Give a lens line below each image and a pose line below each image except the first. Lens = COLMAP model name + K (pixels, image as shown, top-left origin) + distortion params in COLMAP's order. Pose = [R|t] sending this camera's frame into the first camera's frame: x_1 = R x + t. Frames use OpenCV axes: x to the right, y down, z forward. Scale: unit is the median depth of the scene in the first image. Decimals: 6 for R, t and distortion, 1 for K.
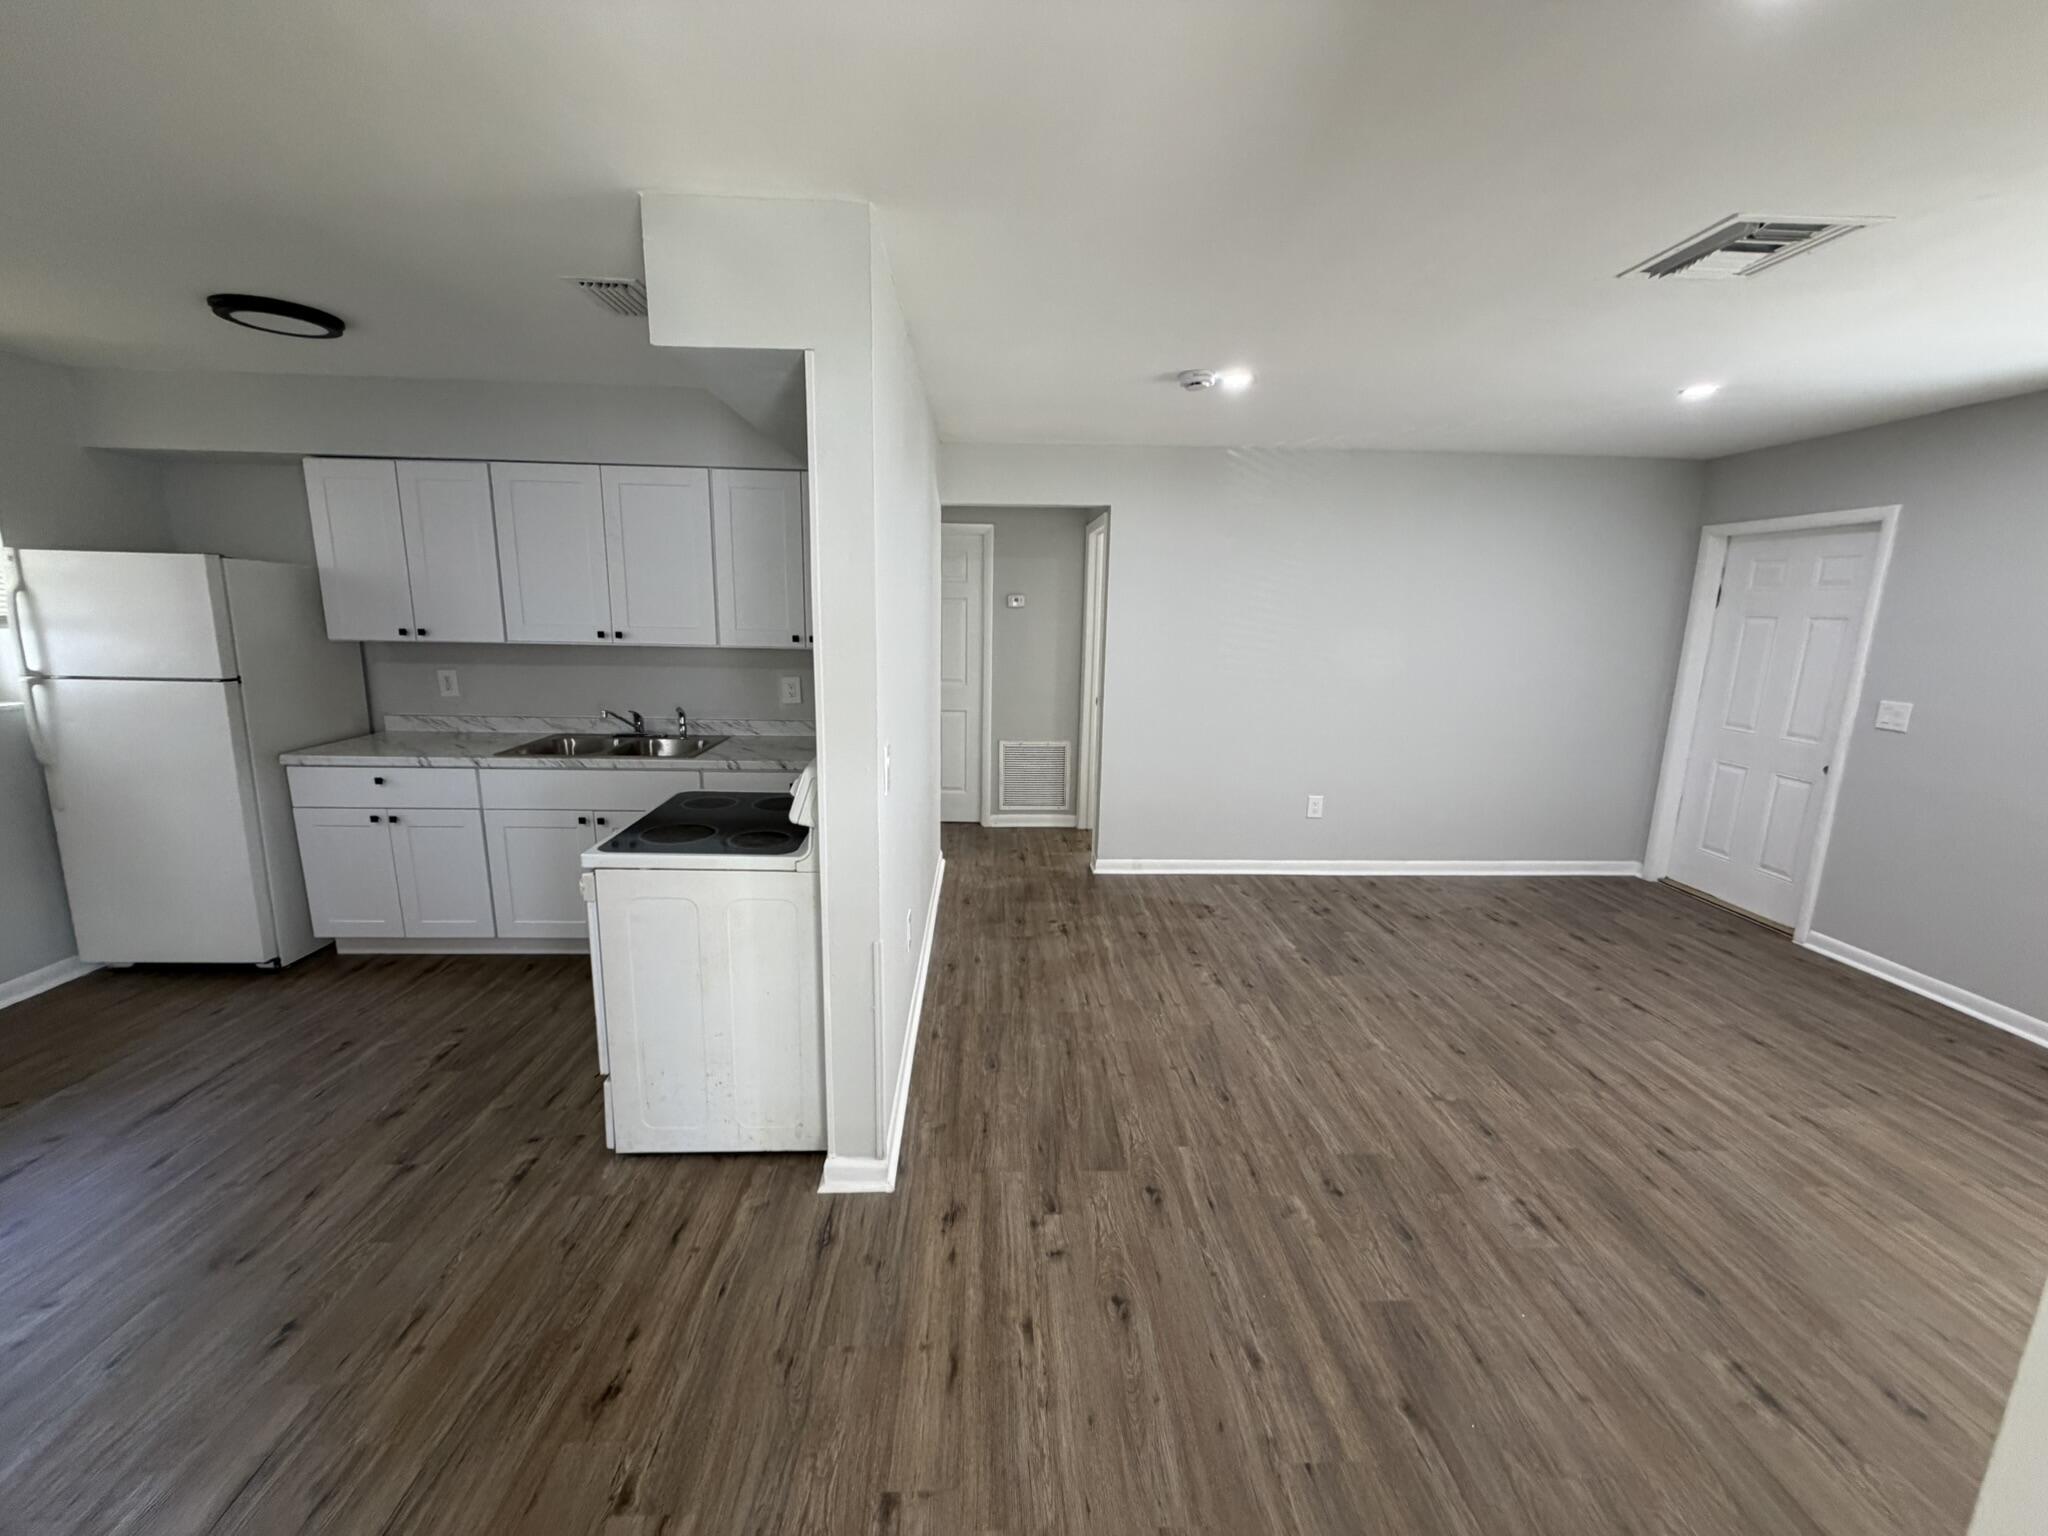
lens RADIAL K [[817.8, 0, 1019.1], [0, 817.8, 769.7], [0, 0, 1]] dist [0.000058, 0.000073]
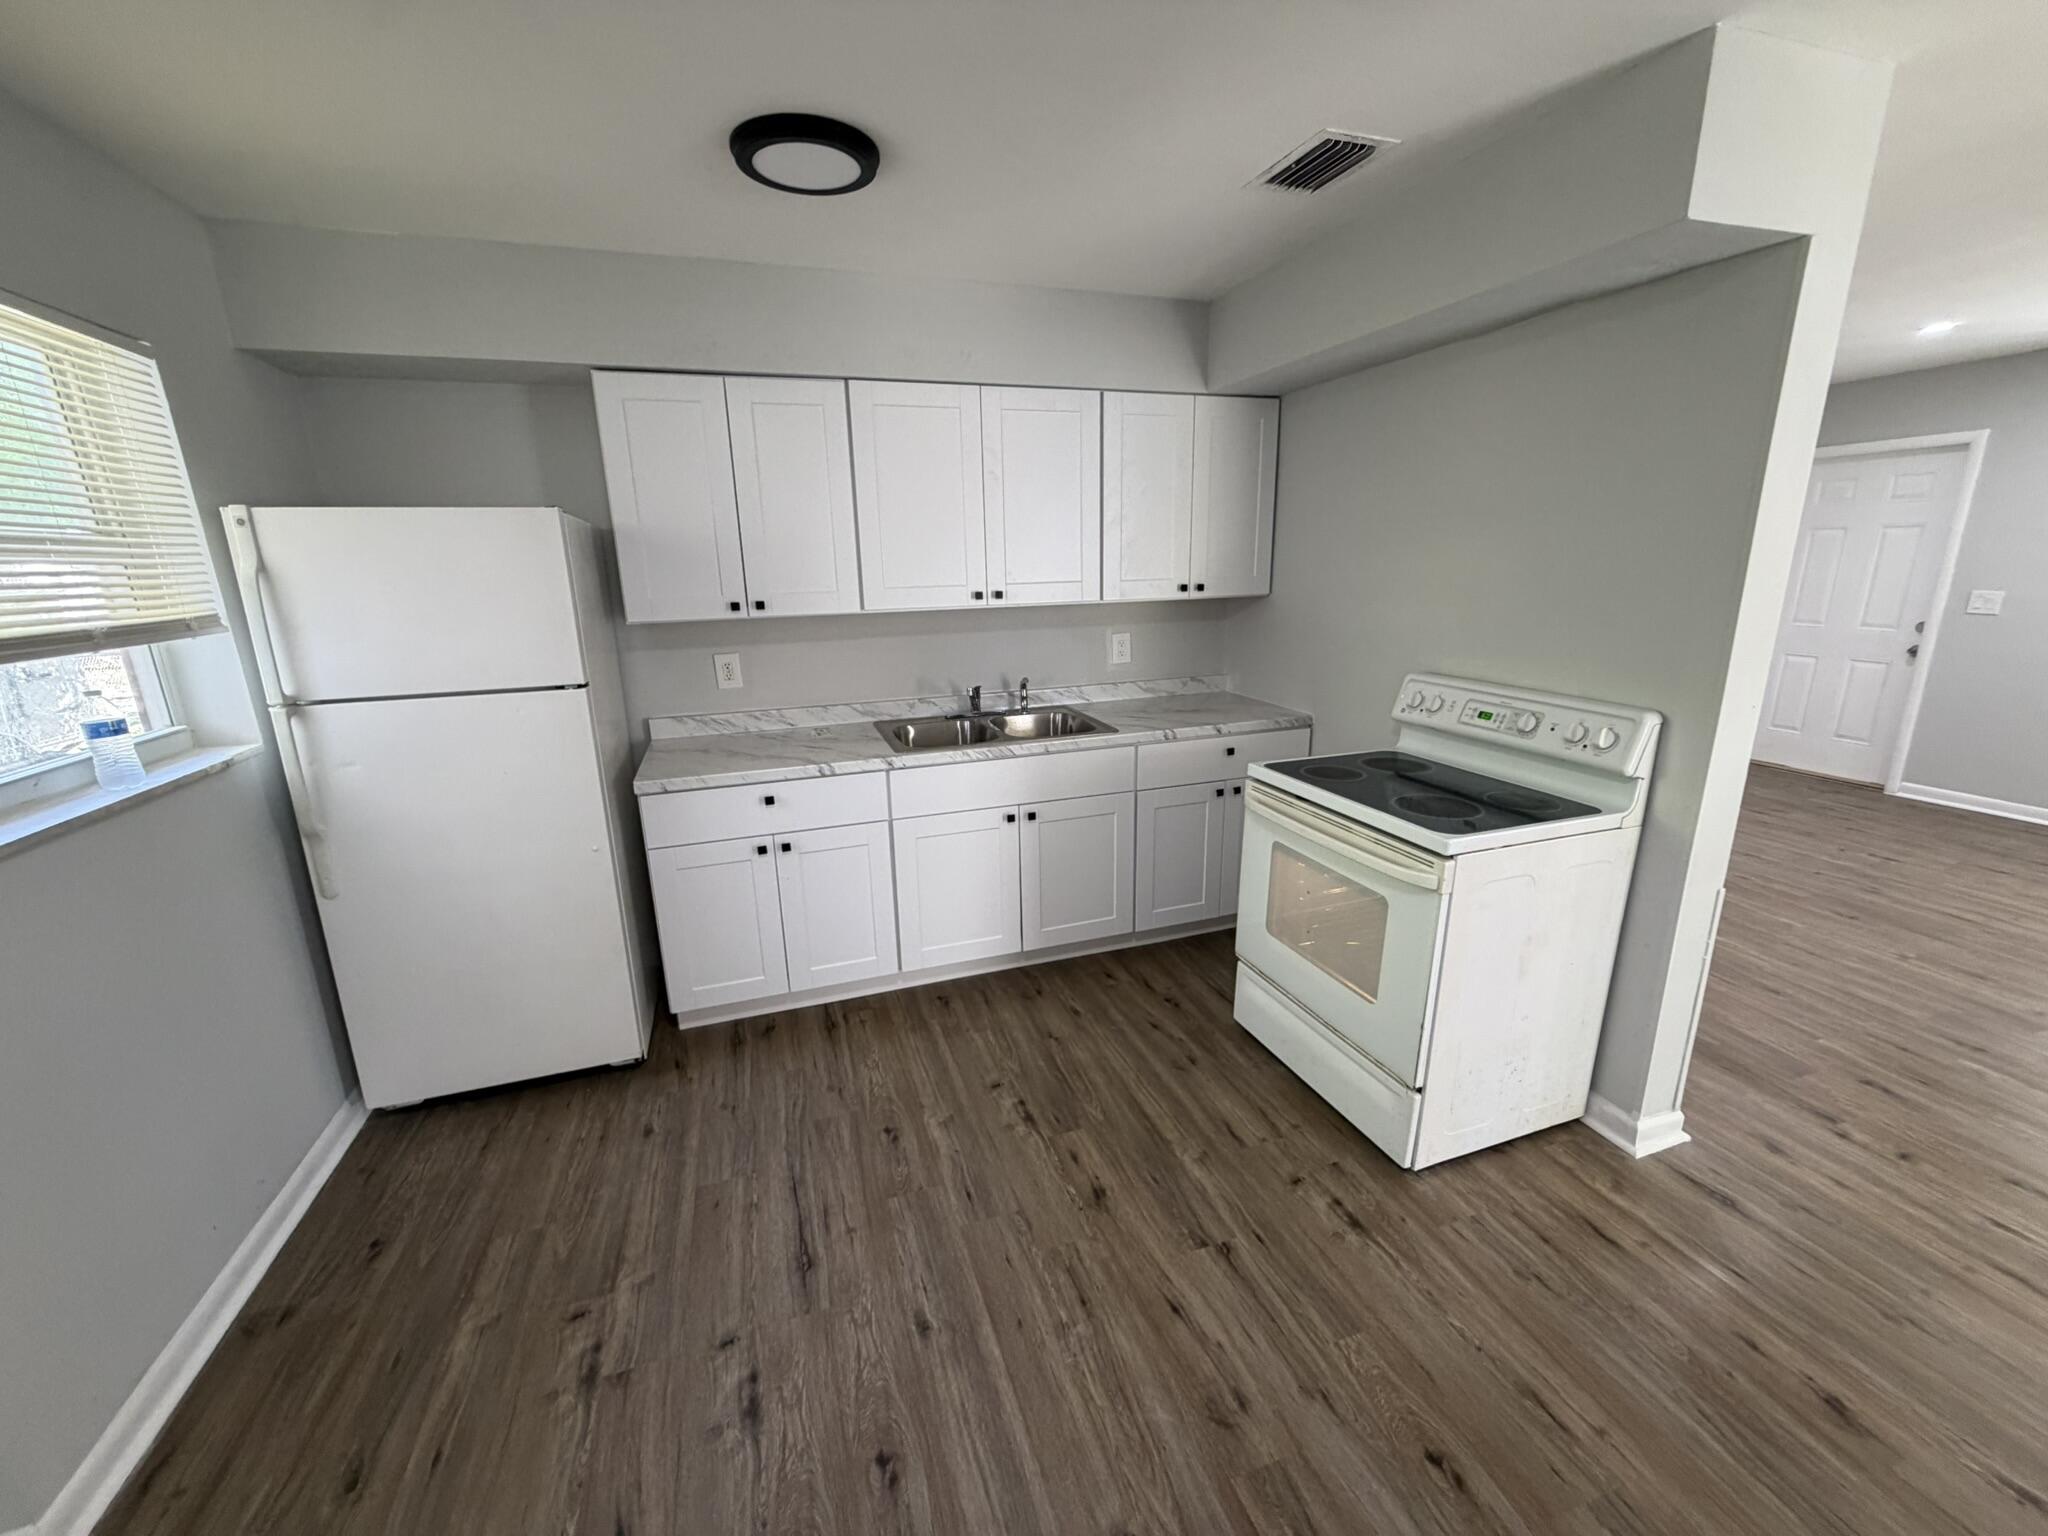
lens RADIAL K [[817.8, 0, 1019.1], [0, 817.8, 769.7], [0, 0, 1]] dist [0.000058, 0.000073]
pose [[0.959204, -0.112325, 0.259444, -0.801592], [0.097046, 0.992744, 0.071007, -0.050457], [-0.265537, -0.042932, 0.963144, 0.205076]]
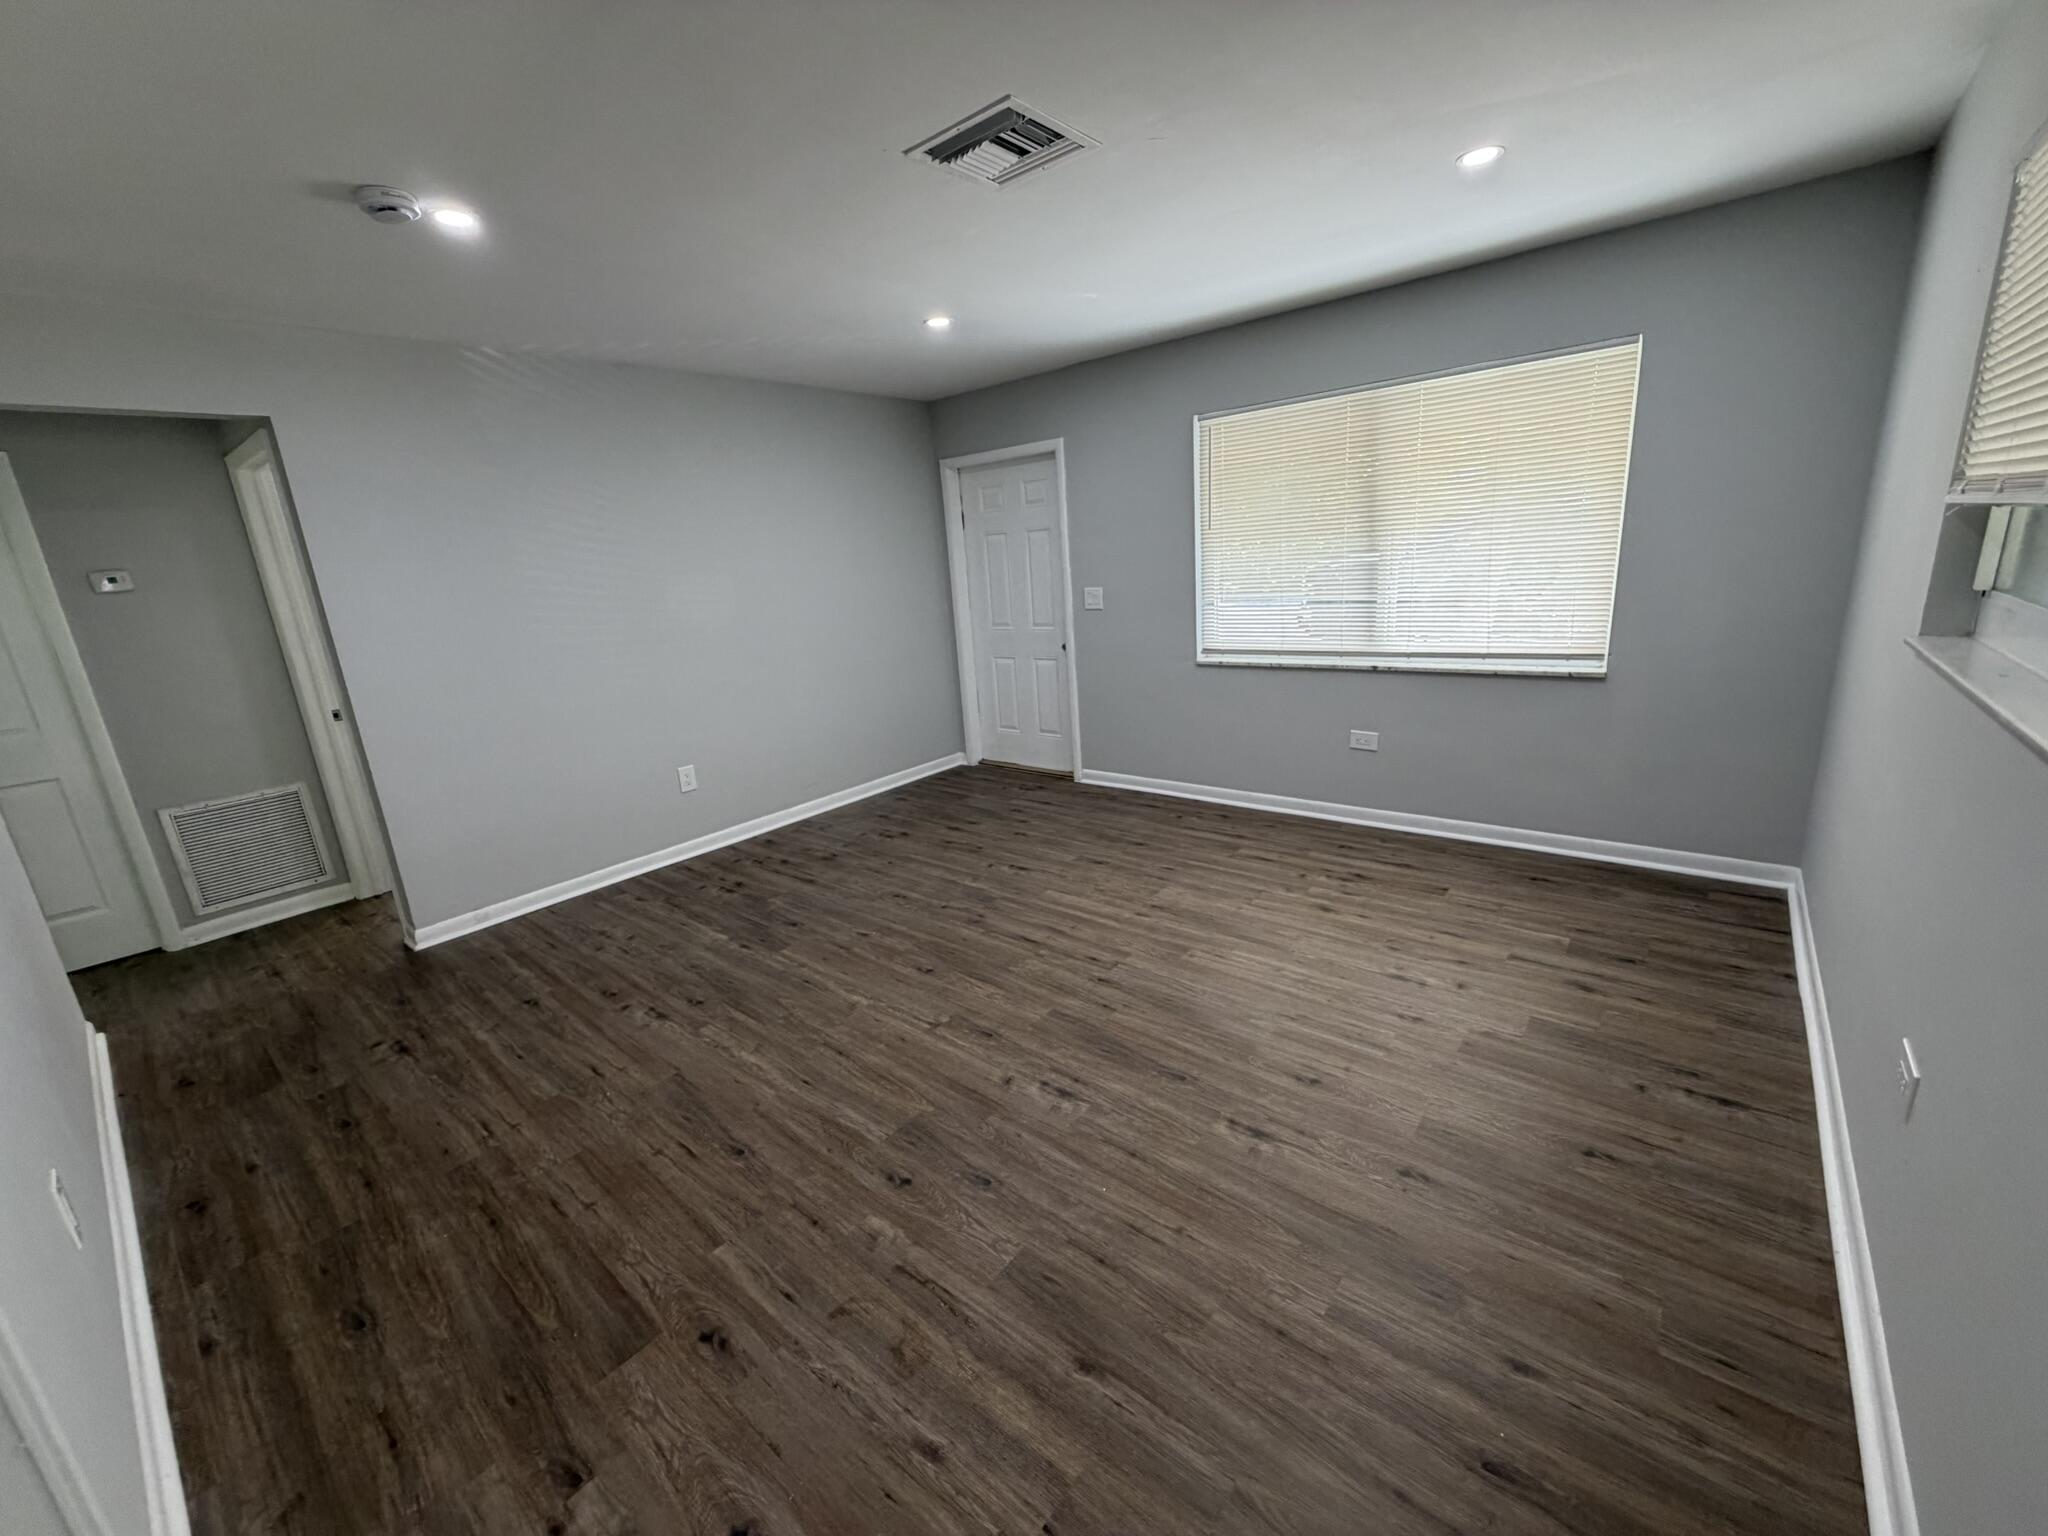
lens RADIAL K [[817.8, 0, 1019.1], [0, 817.8, 769.7], [0, 0, 1]] dist [0.000058, 0.000073]
pose [[0.669064, -0.253224, 0.698736, -0.022558], [0.226671, 0.964898, 0.132636, -0.000253], [-0.707795, 0.069641, 0.702977, 0.188730]]
